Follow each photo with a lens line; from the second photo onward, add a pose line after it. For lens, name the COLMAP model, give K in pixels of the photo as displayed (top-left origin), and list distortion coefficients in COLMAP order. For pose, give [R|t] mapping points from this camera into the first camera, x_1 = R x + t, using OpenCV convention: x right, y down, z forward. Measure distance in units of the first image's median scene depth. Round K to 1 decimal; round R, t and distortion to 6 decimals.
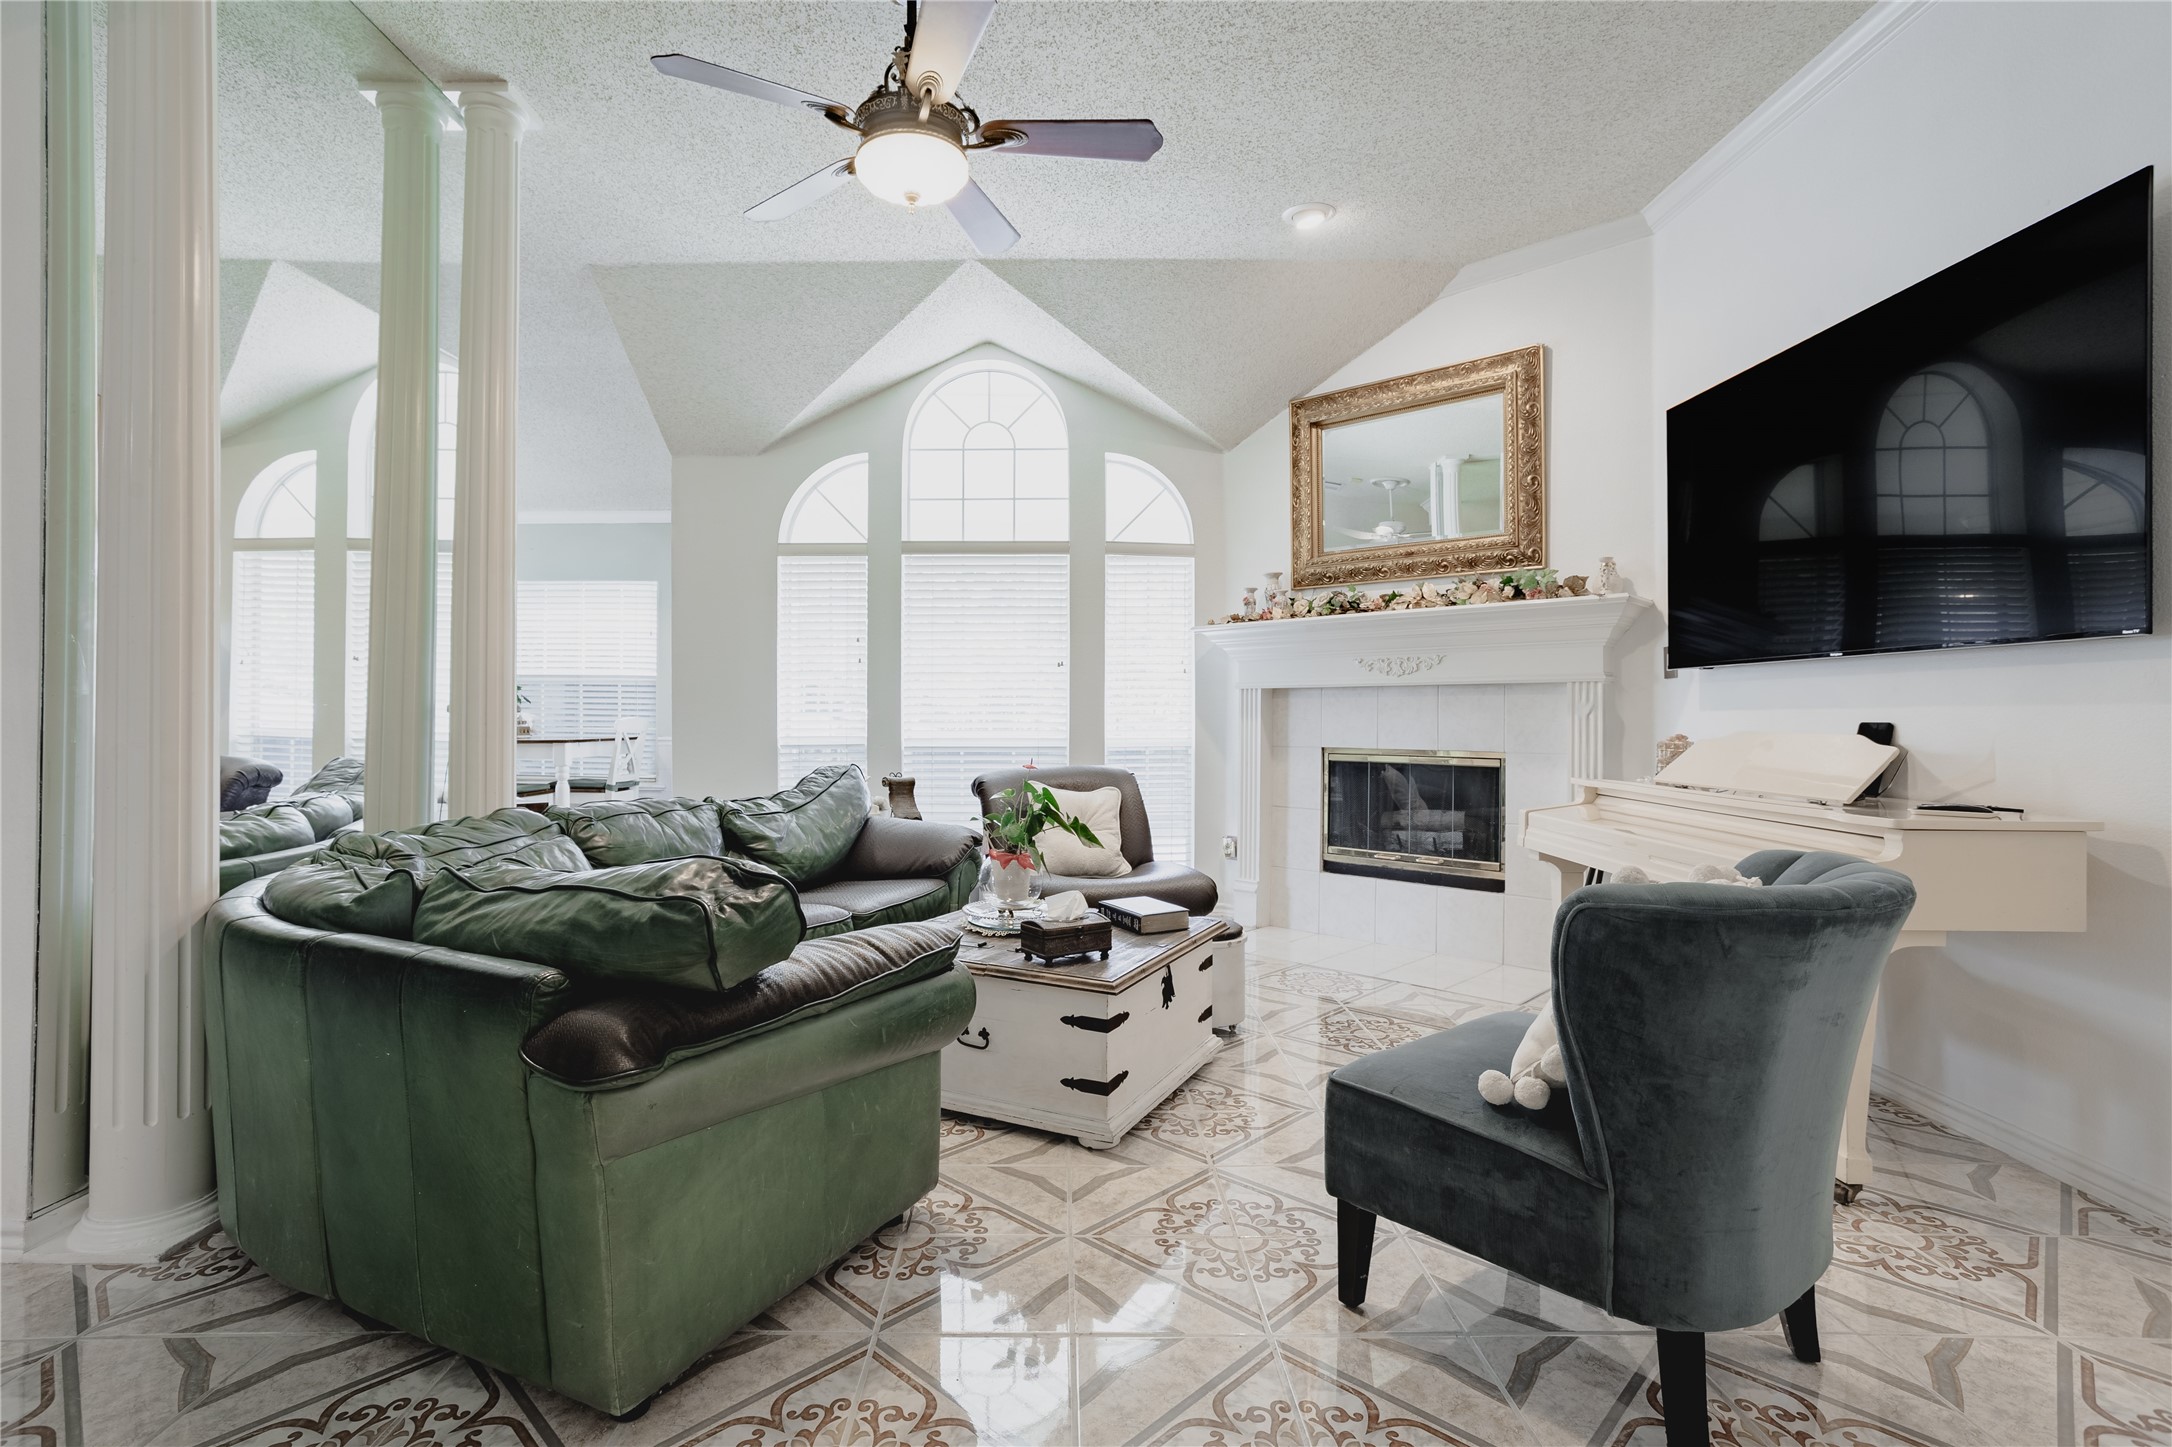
lens RADIAL K [[1029.2, 0, 1080.1], [0, 1029.2, 720.0], [0, 0, 1]] dist [-0.057996, 0.033071]
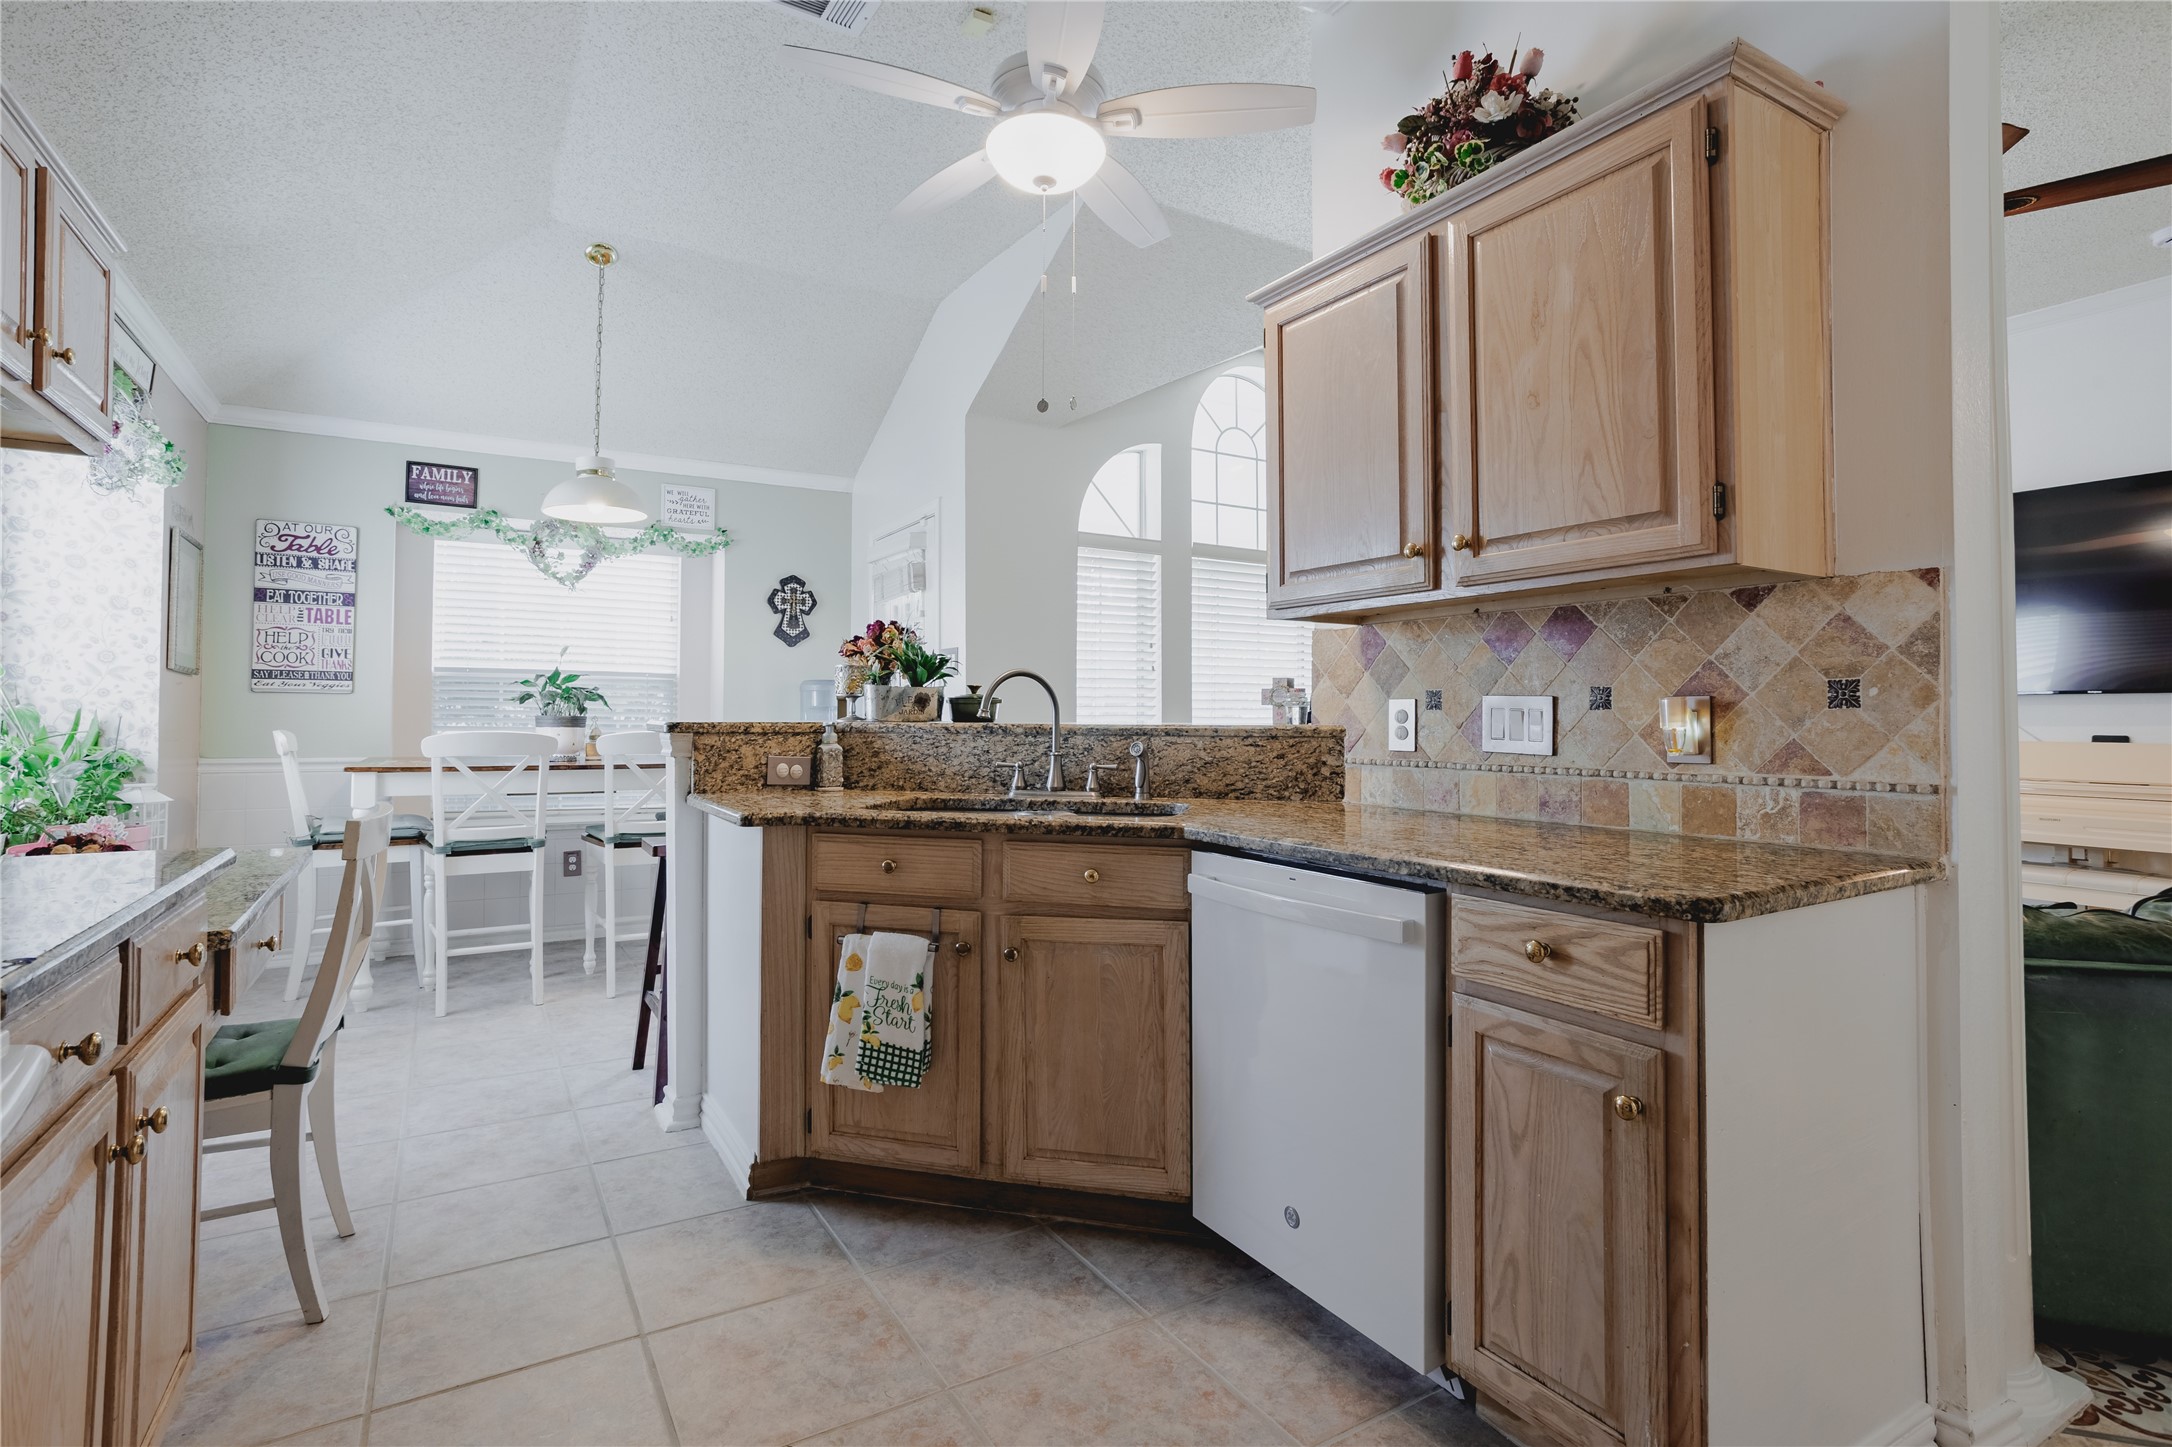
lens RADIAL K [[1043.5, 0, 1075.0], [0, 1043.5, 700.8], [0, 0, 1]] dist [-0.057262, 0.034291]
pose [[0.867121, 0.009580, 0.498006, -0.813150], [-0.000440, 0.999829, -0.018467, -0.013866], [-0.498098, 0.015795, 0.866977, 0.255684]]
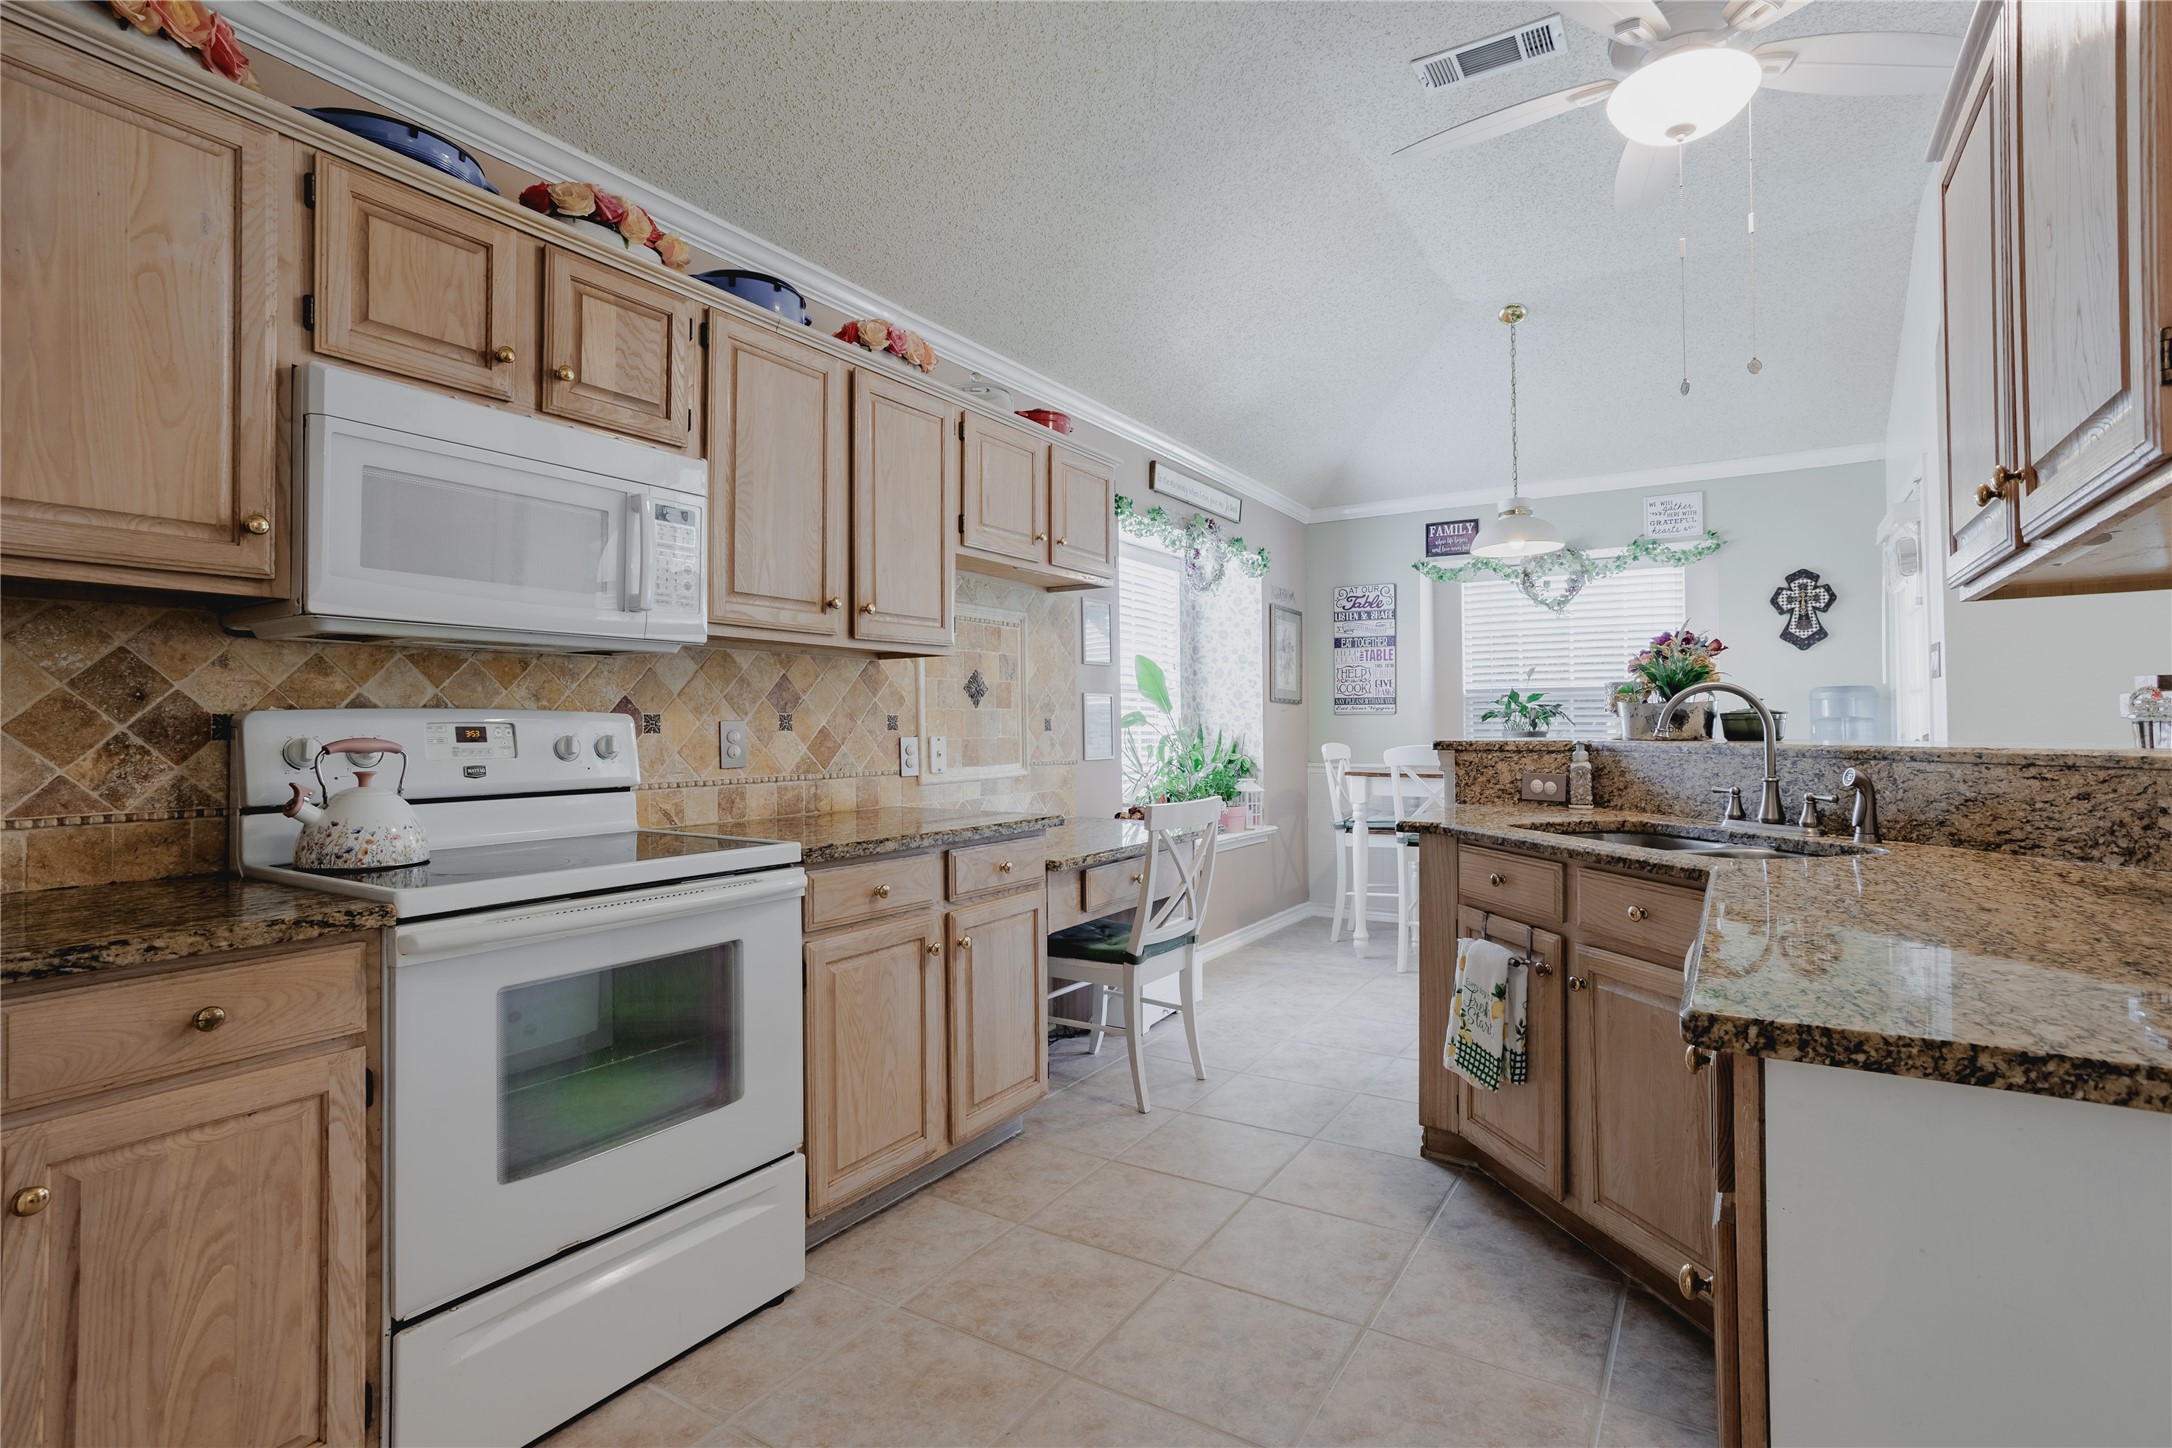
lens RADIAL K [[1029.2, 0, 1080.1], [0, 1029.2, 720.5], [0, 0, 1]] dist [-0.057996, 0.033071]
pose [[0.834366, -0.011499, -0.551090, -0.568324], [0.006451, 0.999918, -0.011097, -0.019199], [0.551173, 0.005704, 0.834372, 0.195610]]
